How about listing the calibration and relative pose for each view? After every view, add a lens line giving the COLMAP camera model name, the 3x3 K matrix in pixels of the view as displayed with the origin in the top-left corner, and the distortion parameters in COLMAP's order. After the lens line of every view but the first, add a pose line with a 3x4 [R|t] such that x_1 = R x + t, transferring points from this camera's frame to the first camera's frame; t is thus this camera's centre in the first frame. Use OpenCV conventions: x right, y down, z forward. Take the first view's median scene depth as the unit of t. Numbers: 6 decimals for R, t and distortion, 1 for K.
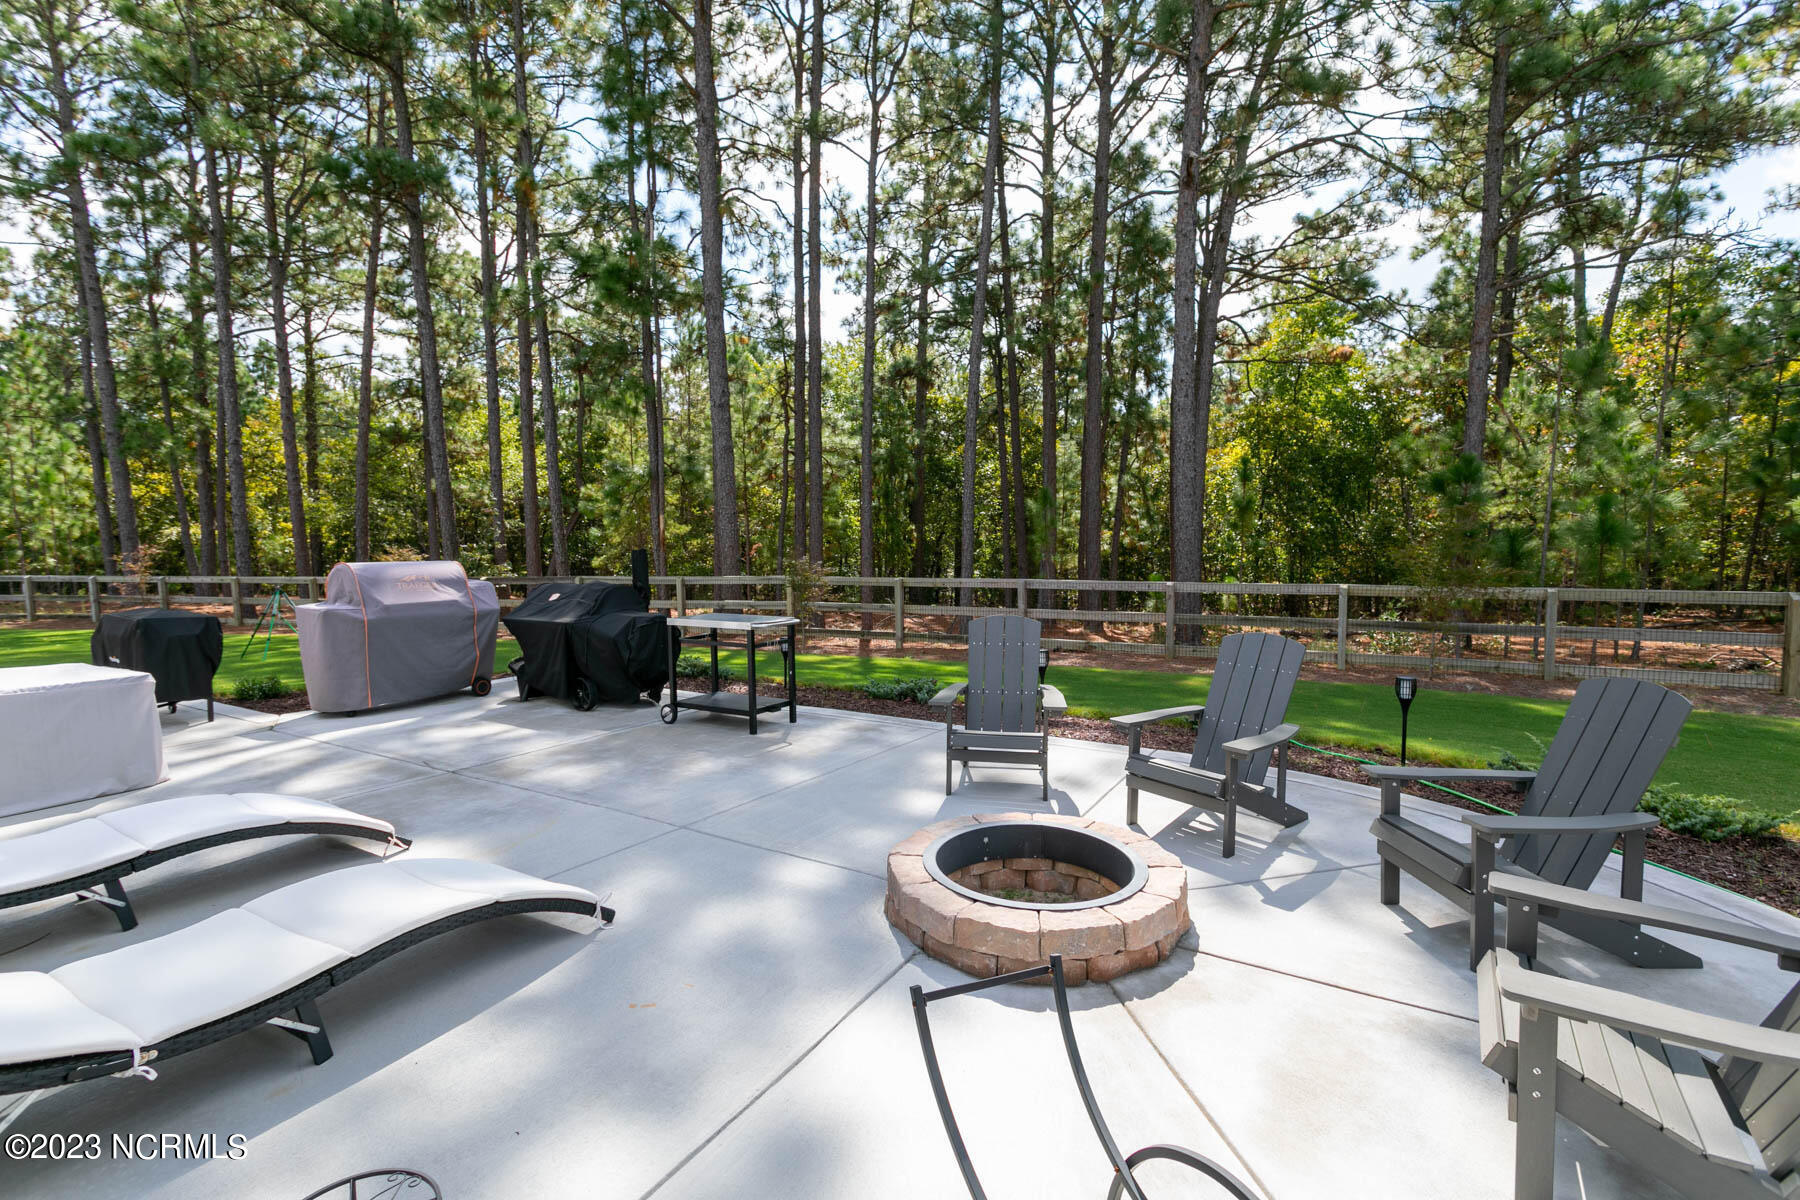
lens RADIAL K [[843.7, 0, 900.0], [0, 843.7, 600.0], [0, 0, 1]] dist [0.002323, 0.000140]
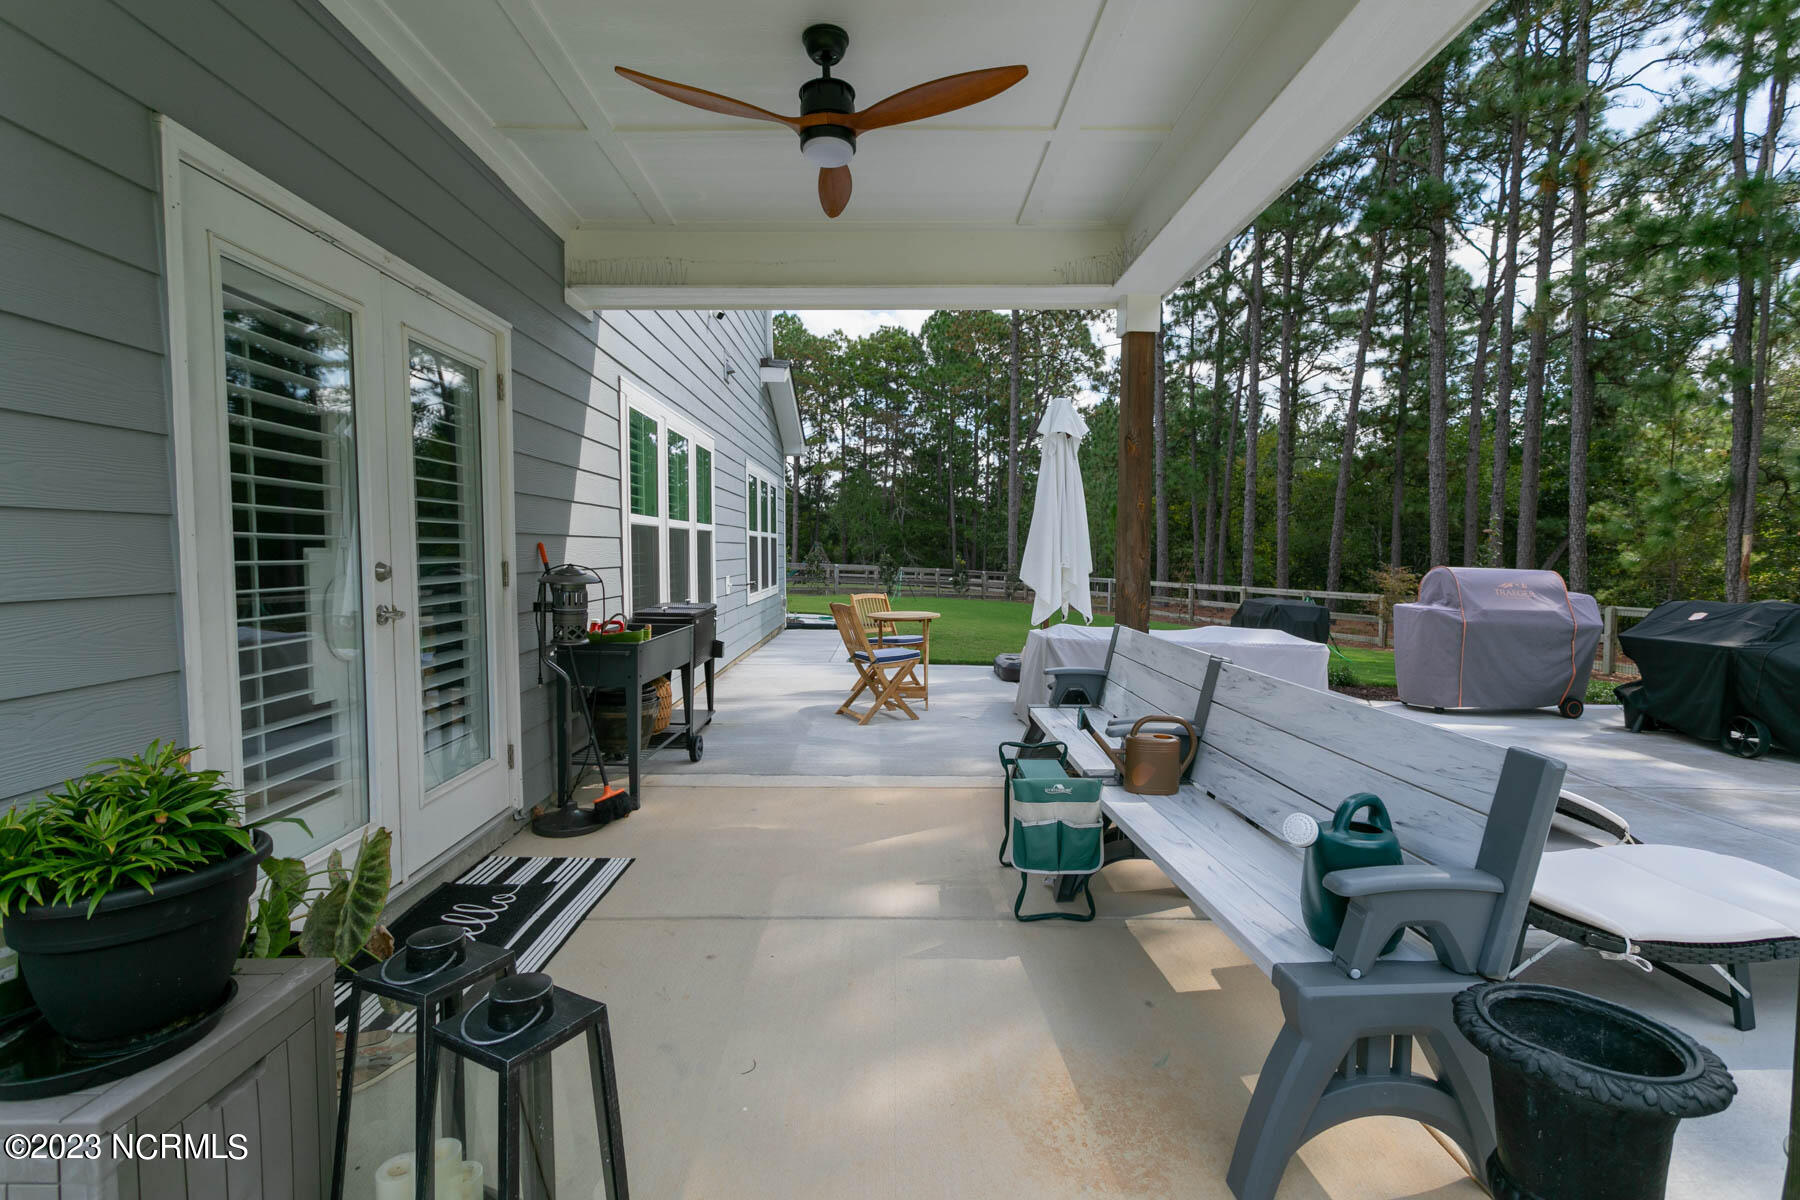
lens RADIAL K [[843.7, 0, 900.0], [0, 843.7, 600.0], [0, 0, 1]] dist [0.002323, 0.000140]
pose [[0.540504, 0.065213, -0.838810, -0.127962], [-0.093528, 0.995469, 0.017126, 0.038000], [0.836127, 0.069195, 0.544155, -0.116672]]
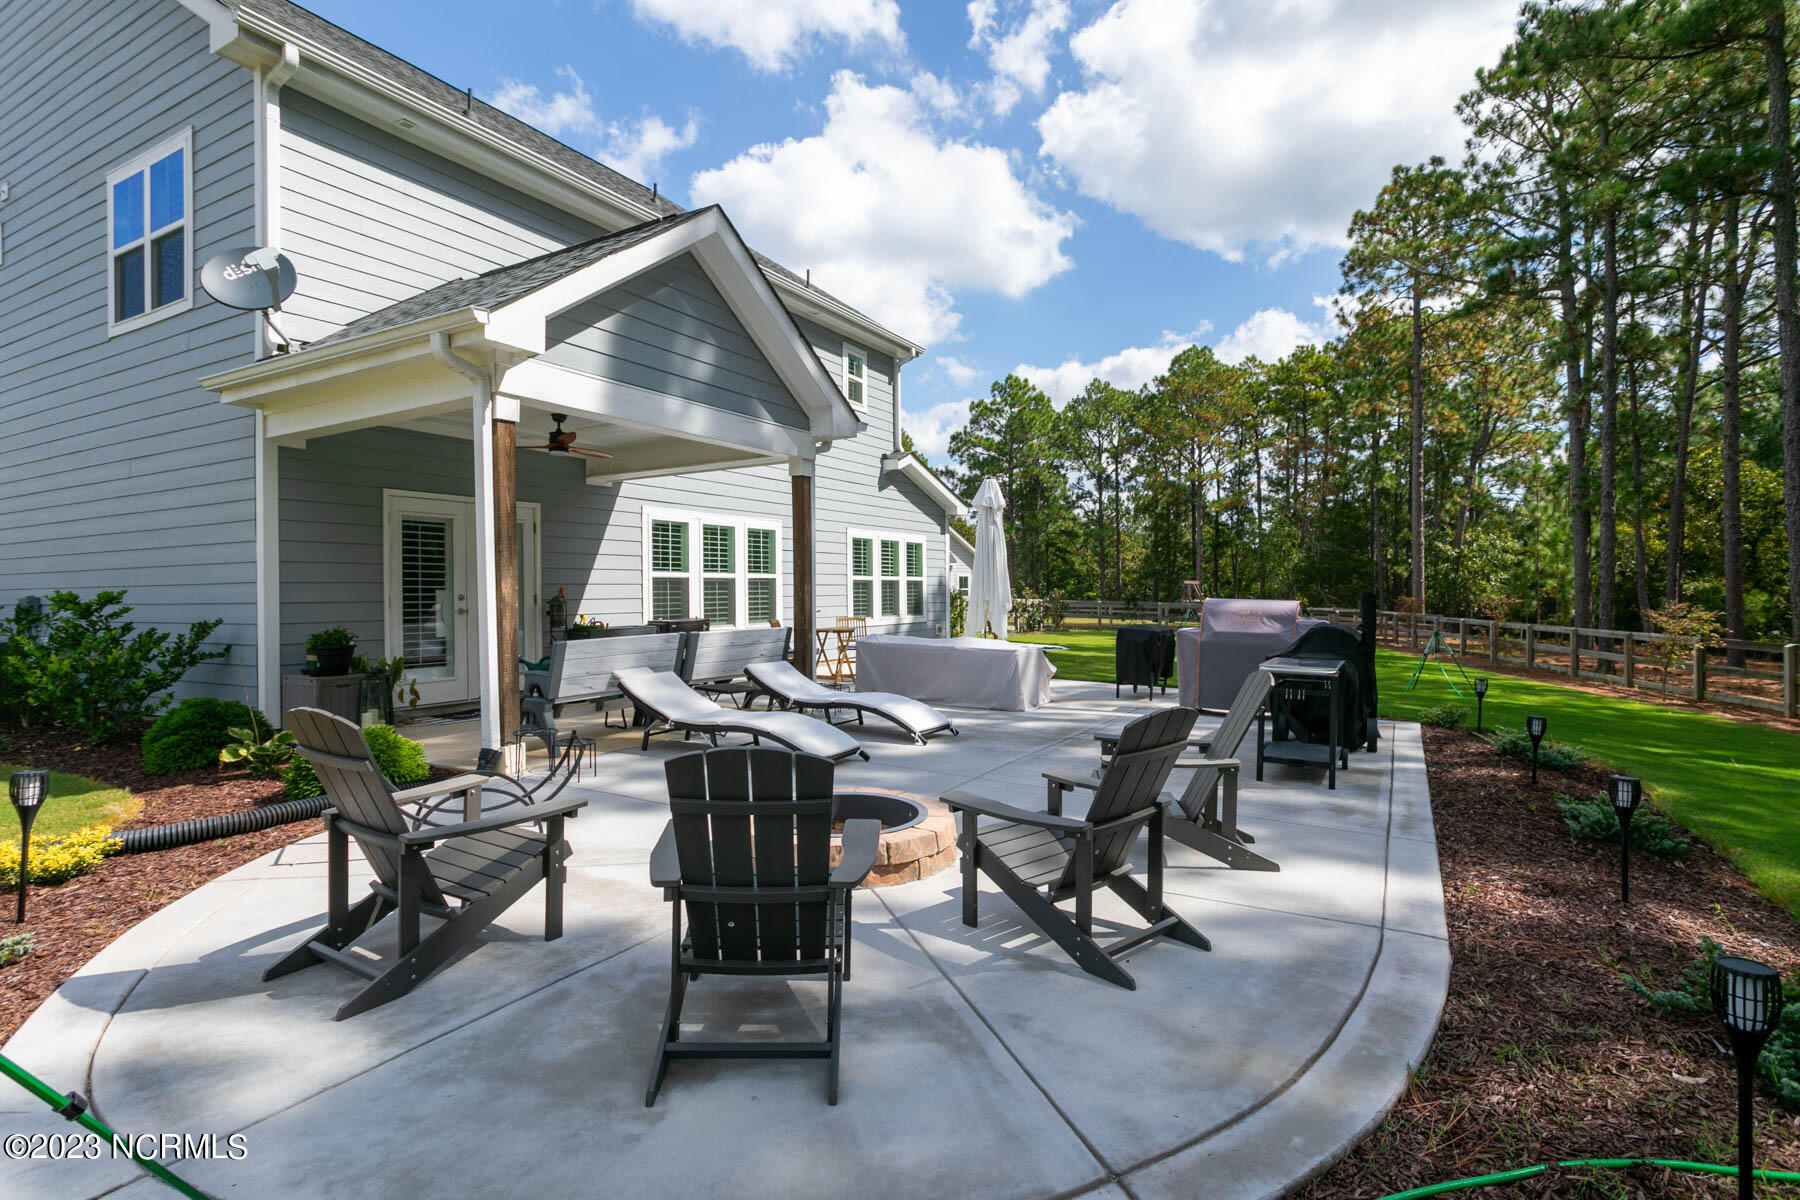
lens RADIAL K [[899.7, 0, 900.0], [0, 899.7, 600.0], [0, 0, 1]] dist [-0.067768, 0.000002]
pose [[0.050898, 0.020463, -0.998494, 0.639768], [-0.094378, 0.995414, 0.015589, -0.016299], [0.994234, 0.093442, 0.052596, 0.405308]]
